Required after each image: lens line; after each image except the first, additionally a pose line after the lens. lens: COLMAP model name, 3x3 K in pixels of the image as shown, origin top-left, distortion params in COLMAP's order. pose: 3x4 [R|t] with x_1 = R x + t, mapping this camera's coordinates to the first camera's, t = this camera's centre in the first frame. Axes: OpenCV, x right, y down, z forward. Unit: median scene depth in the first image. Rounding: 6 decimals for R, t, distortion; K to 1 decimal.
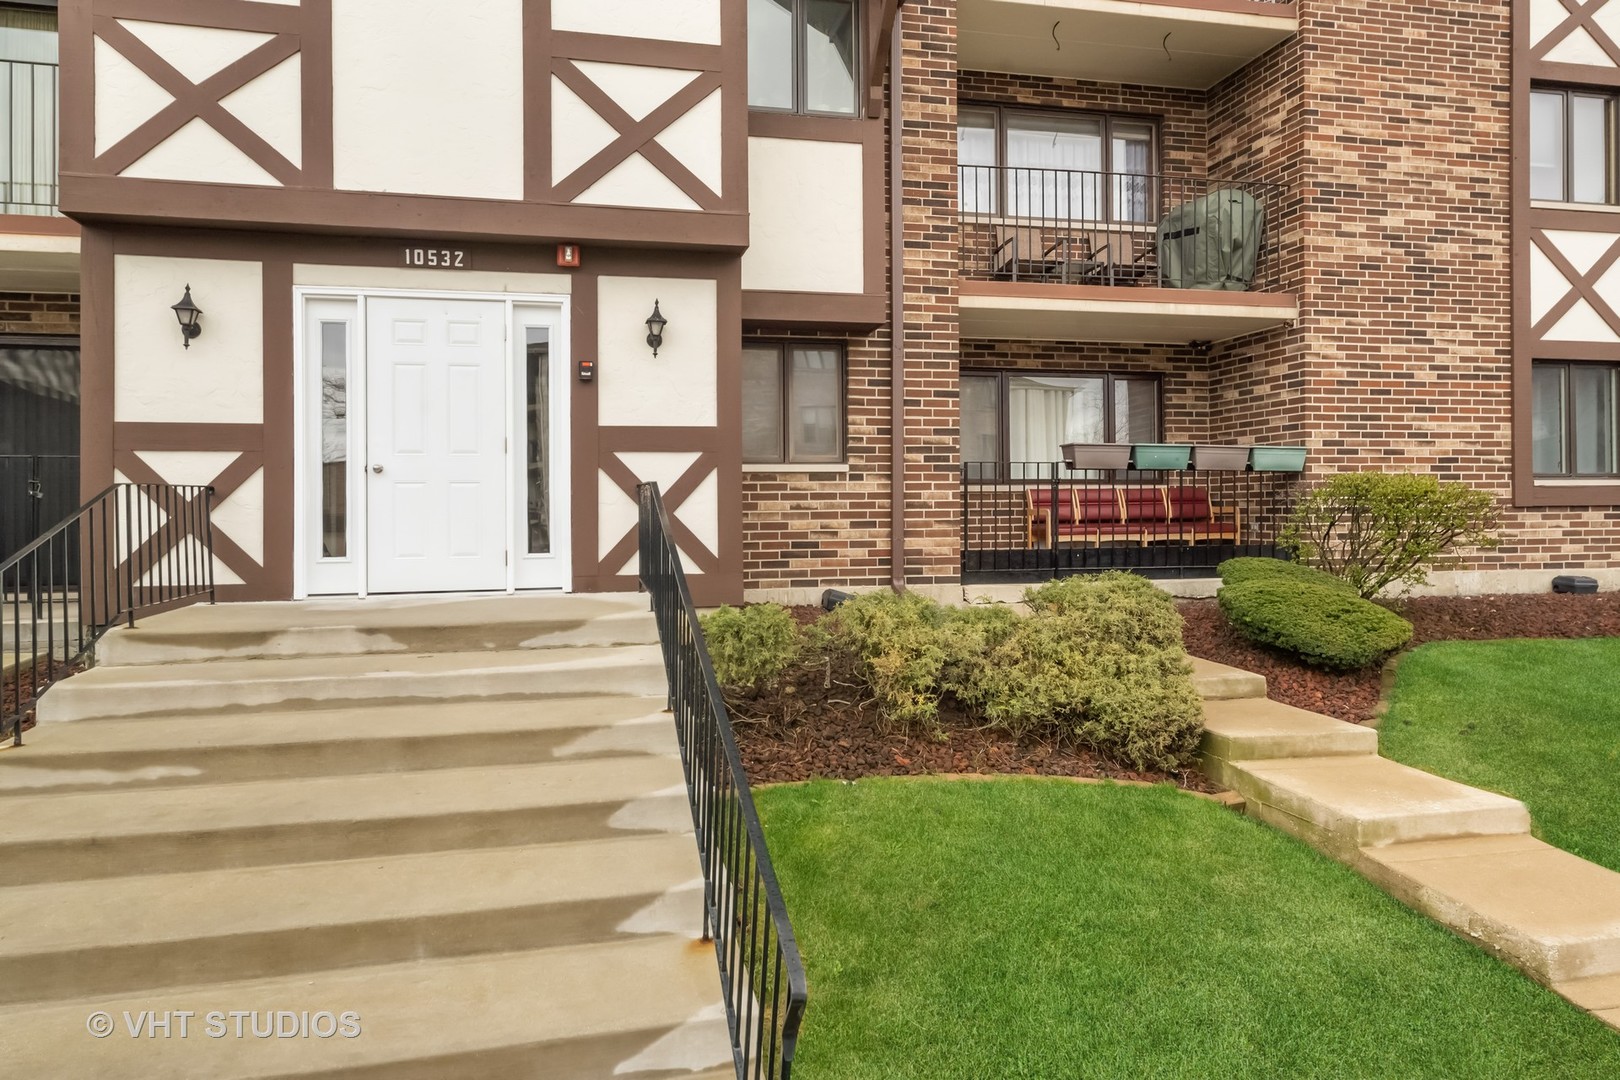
lens RADIAL K [[1070.8, 0, 808.0], [0, 1070.8, 482.4], [0, 0, 1]] dist [0.023064, 0.002653]
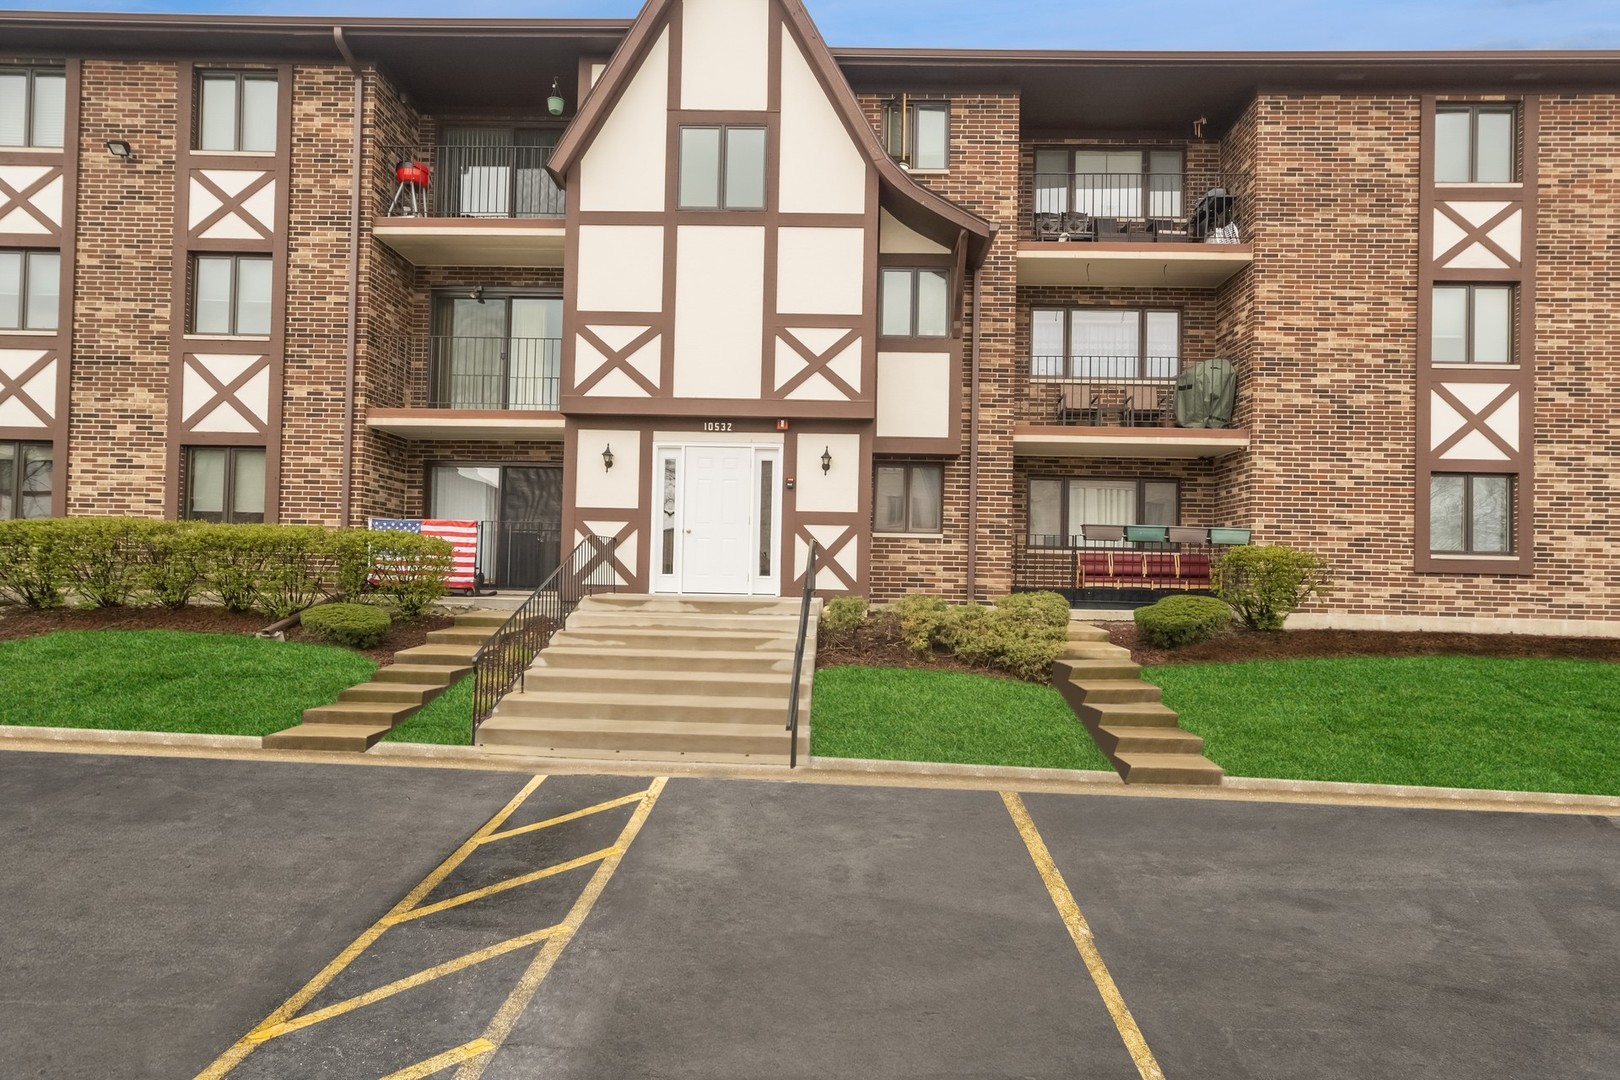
lens RADIAL K [[1070.8, 0, 812.6], [0, 1070.8, 535.8], [0, 0, 1]] dist [0.023064, 0.002653]
pose [[0.967369, 0.019445, -0.252626, 0.269317], [-0.024045, 0.999596, -0.015131, 0.016845], [0.252230, 0.020712, 0.967446, -0.717654]]
